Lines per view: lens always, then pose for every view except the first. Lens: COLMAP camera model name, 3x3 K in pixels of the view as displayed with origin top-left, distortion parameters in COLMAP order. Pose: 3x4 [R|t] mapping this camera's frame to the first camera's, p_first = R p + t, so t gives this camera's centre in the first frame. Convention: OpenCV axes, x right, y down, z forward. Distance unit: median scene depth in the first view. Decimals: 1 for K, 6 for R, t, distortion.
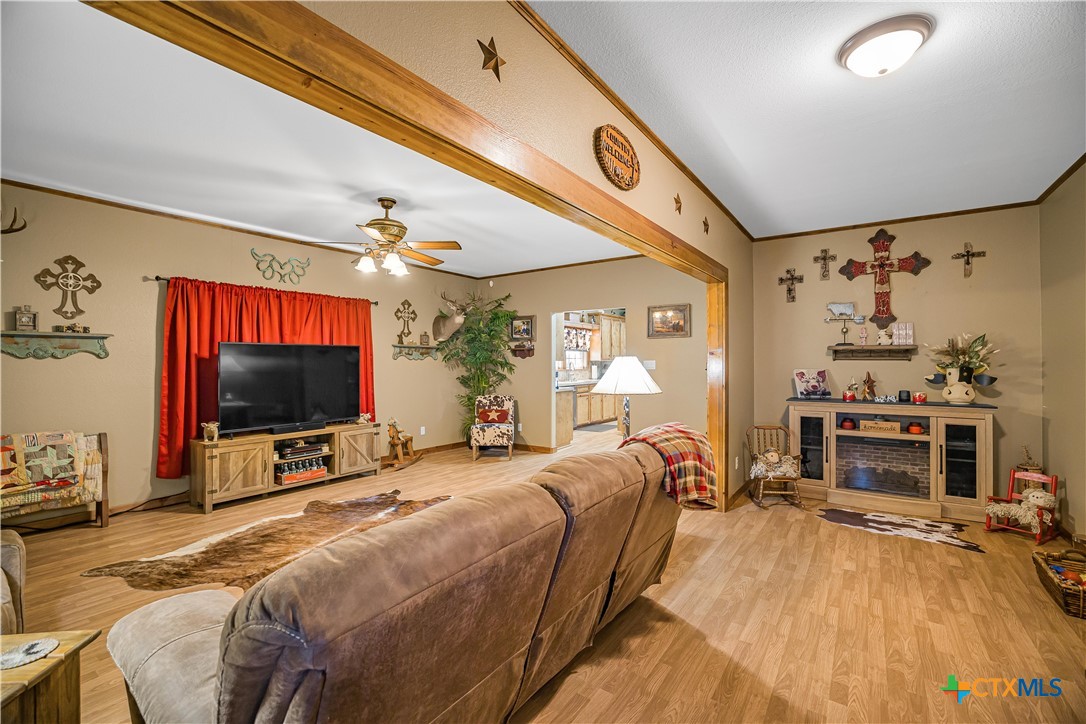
lens RADIAL K [[475.5, 0, 542.5], [0, 475.5, 358.3], [0, 0, 1]] dist [-0.050288, 0.022779]
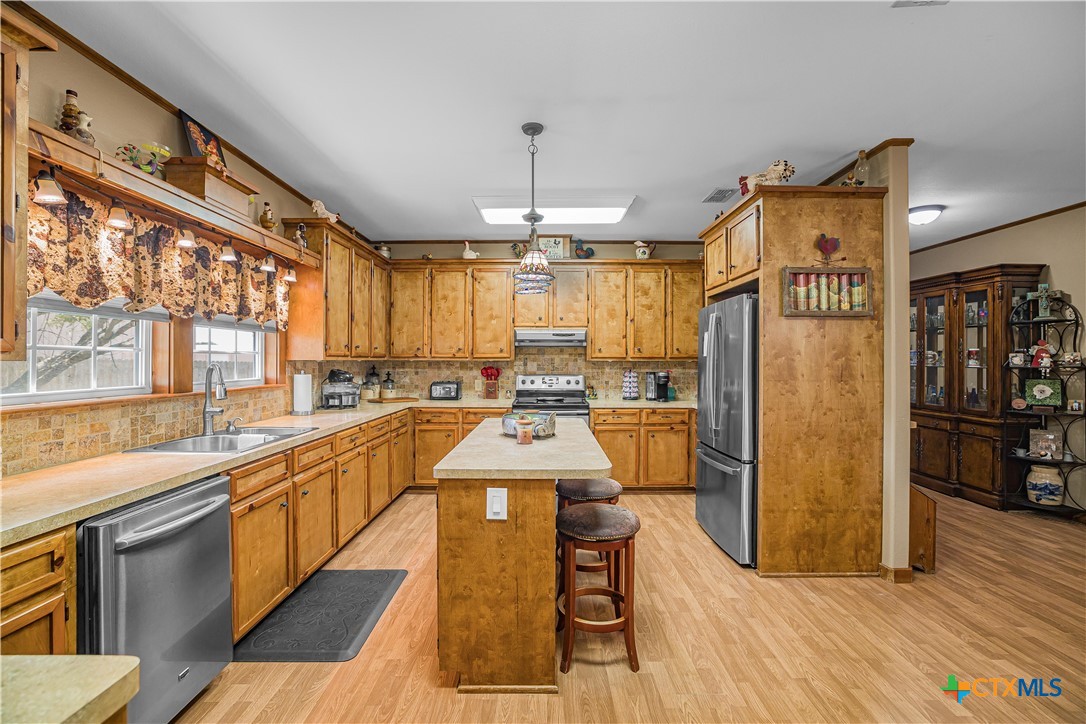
lens RADIAL K [[475.5, 0, 542.5], [0, 475.5, 358.3], [0, 0, 1]] dist [-0.050288, 0.022779]
pose [[0.822110, 0.006261, 0.569294, 0.143175], [-0.008303, 0.999965, 0.000993, 0.005309], [-0.569268, -0.005543, 0.822133, 1.524508]]
